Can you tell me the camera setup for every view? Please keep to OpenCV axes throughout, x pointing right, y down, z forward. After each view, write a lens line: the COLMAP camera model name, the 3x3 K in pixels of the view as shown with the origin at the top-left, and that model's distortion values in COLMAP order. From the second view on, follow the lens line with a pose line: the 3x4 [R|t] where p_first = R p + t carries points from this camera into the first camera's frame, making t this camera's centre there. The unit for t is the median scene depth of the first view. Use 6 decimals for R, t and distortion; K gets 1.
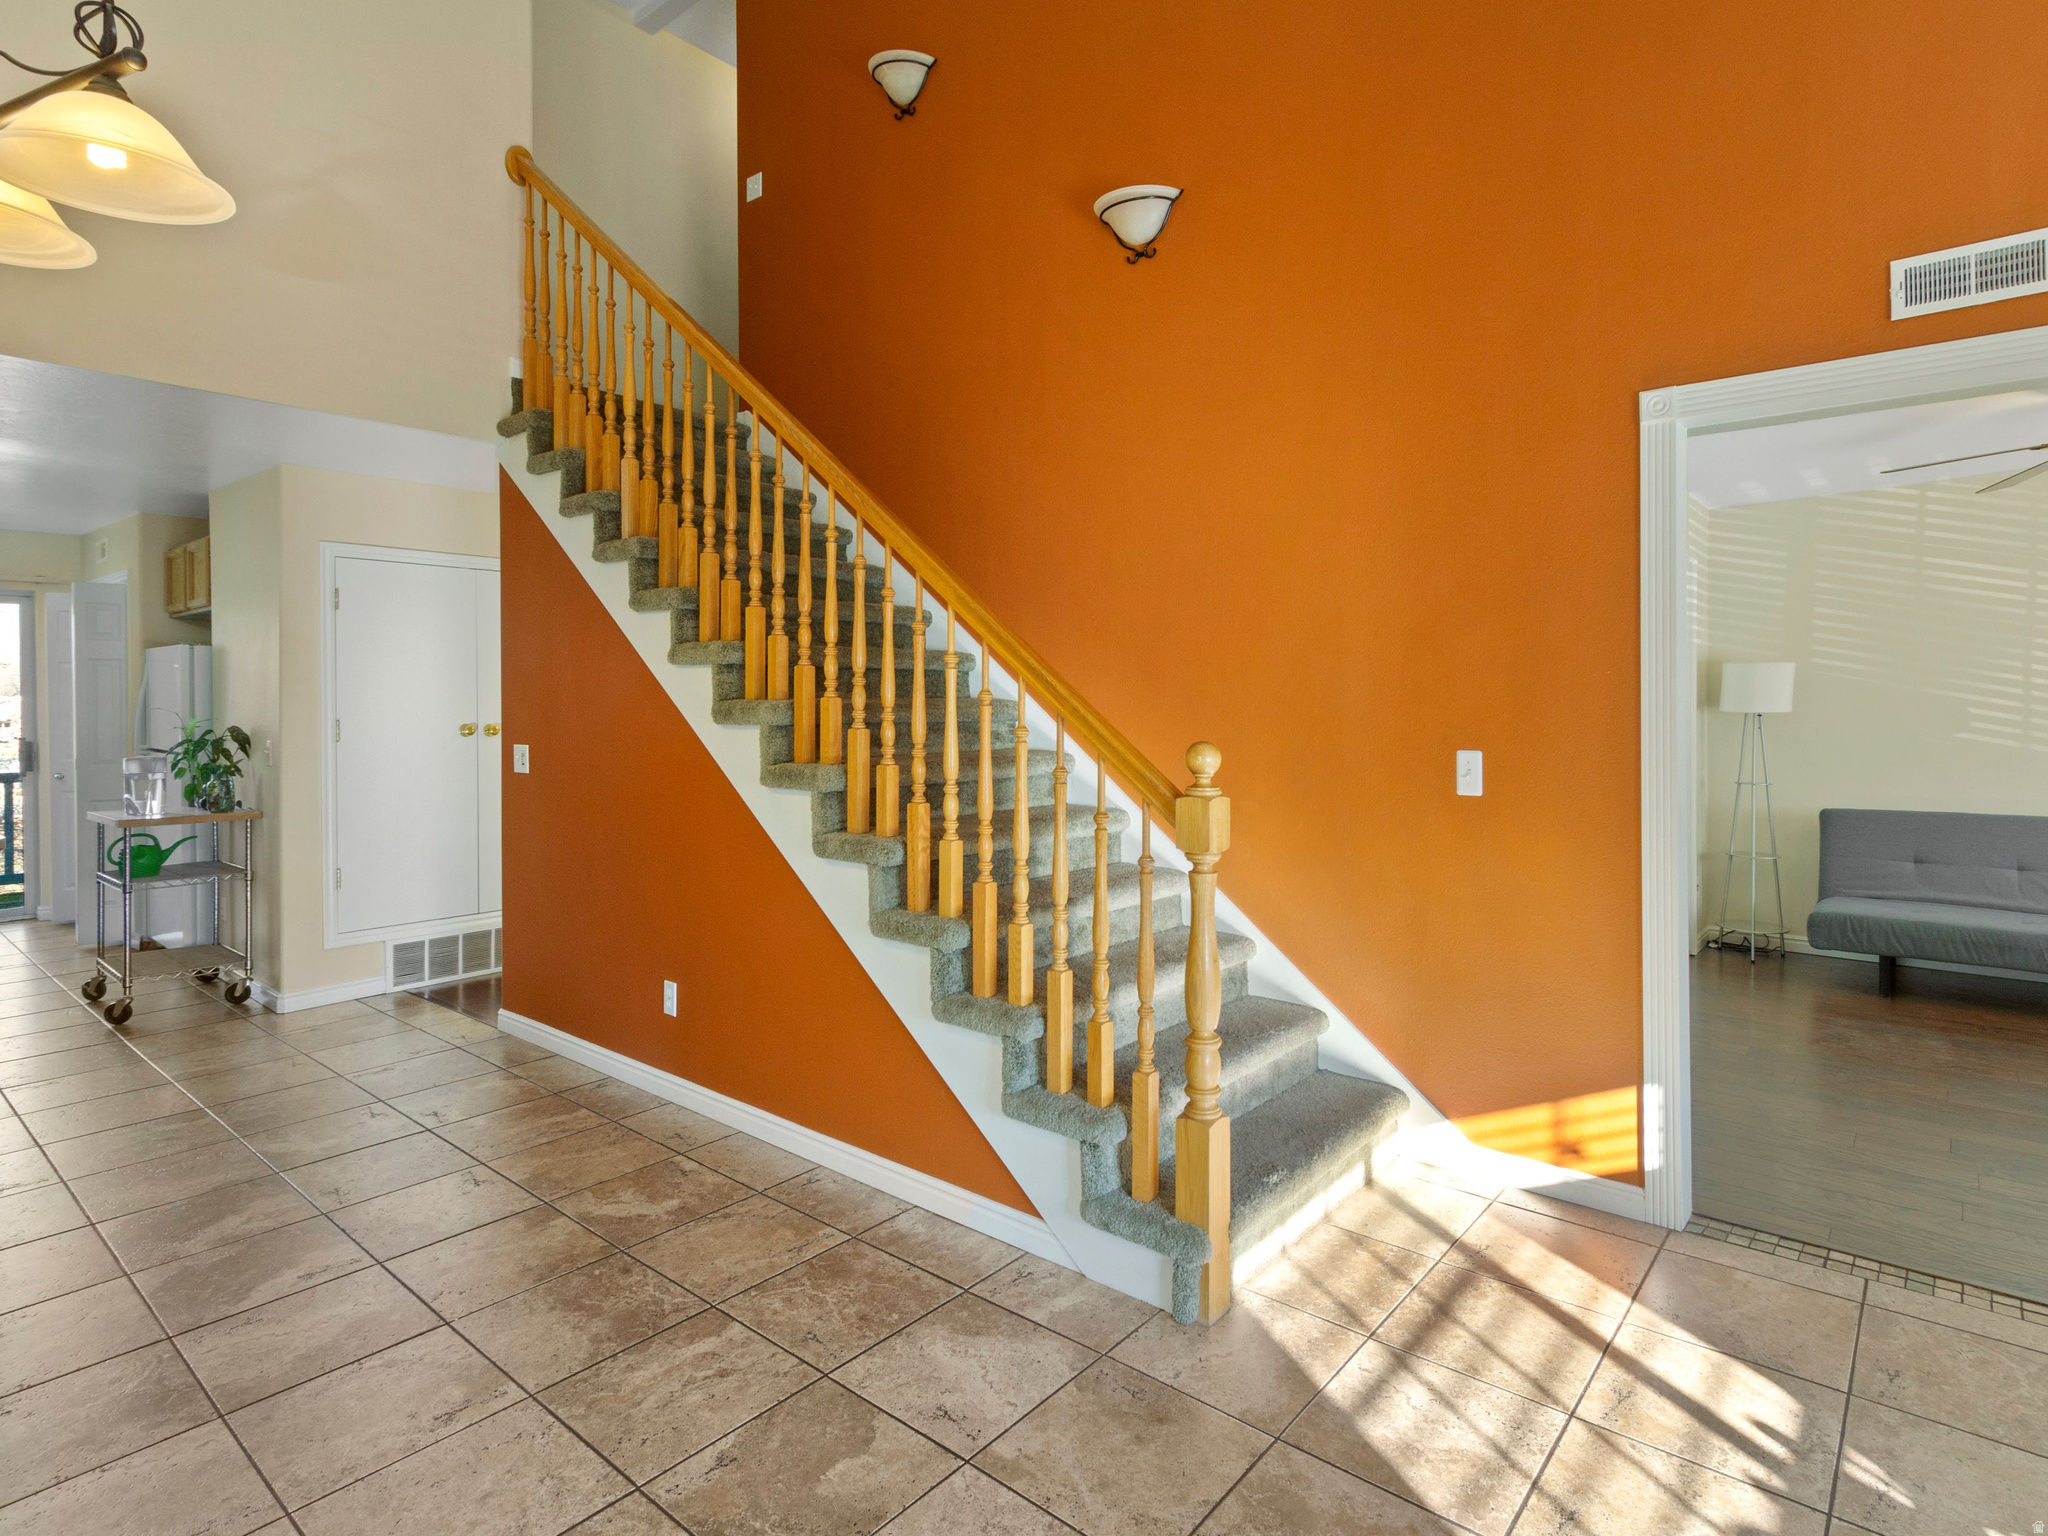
lens RADIAL K [[1088.2, 0, 1026.8], [0, 1088.2, 715.5], [0, 0, 1]] dist [-0.000449, 0.000548]
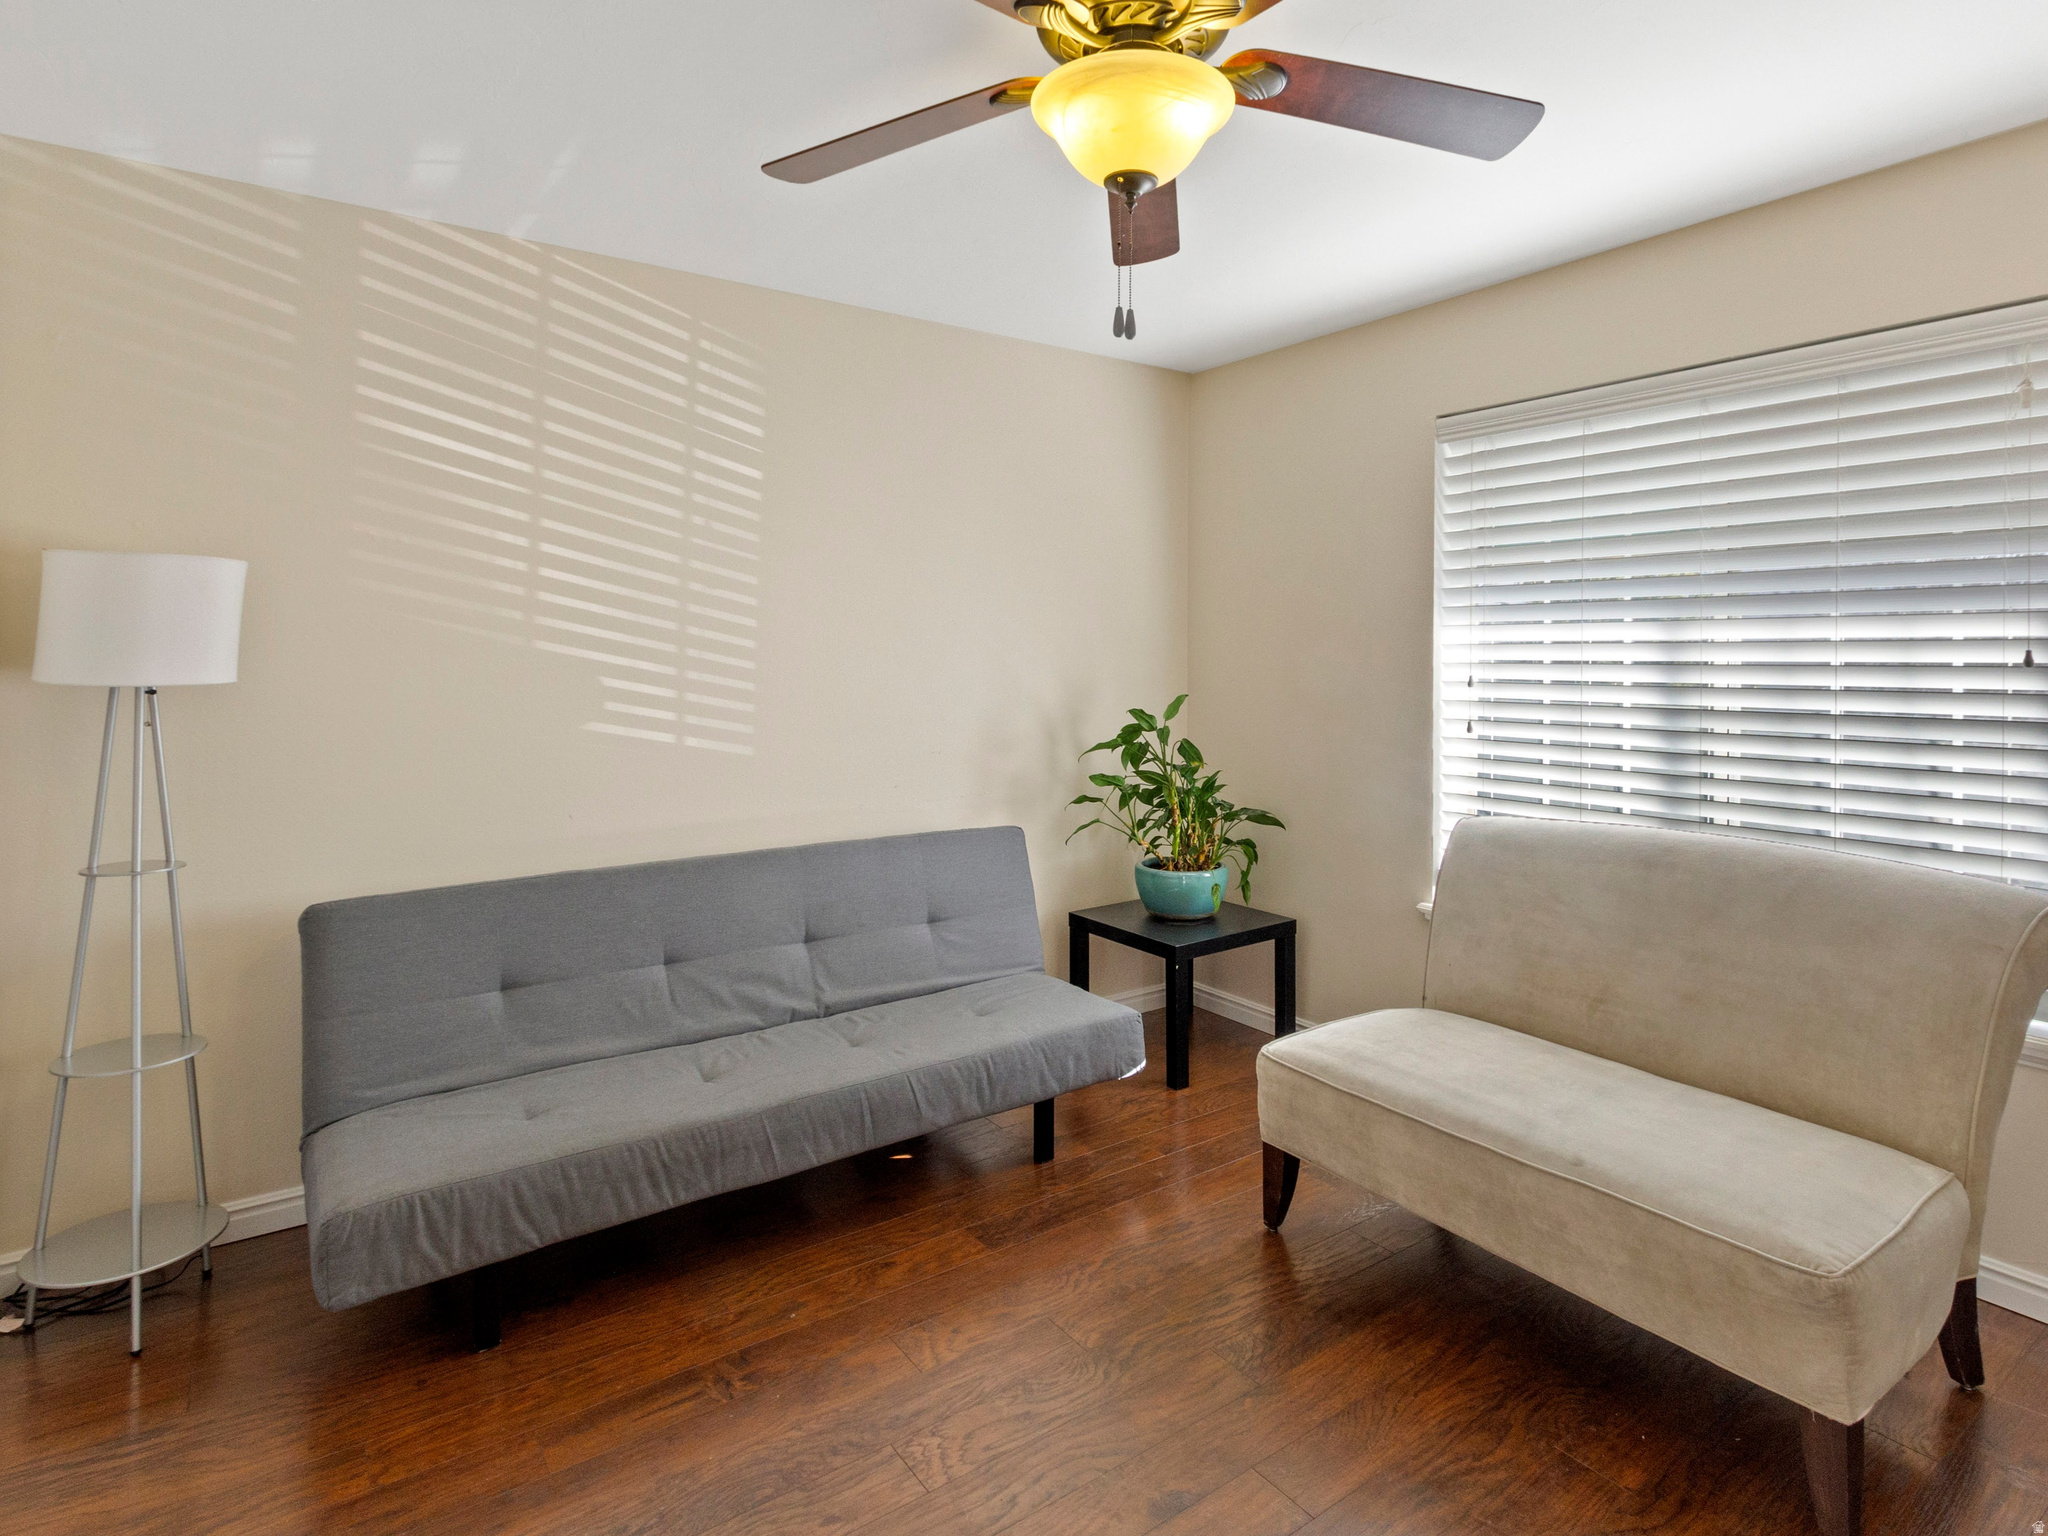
lens RADIAL K [[1088.2, 0, 1026.8], [0, 1088.2, 715.5], [0, 0, 1]] dist [-0.000449, 0.000548]
pose [[0.247967, -0.054330, 0.967244, 0.387853], [0.009486, 0.998515, 0.053654, -0.010508], [-0.968722, -0.004129, 0.248114, 0.619695]]
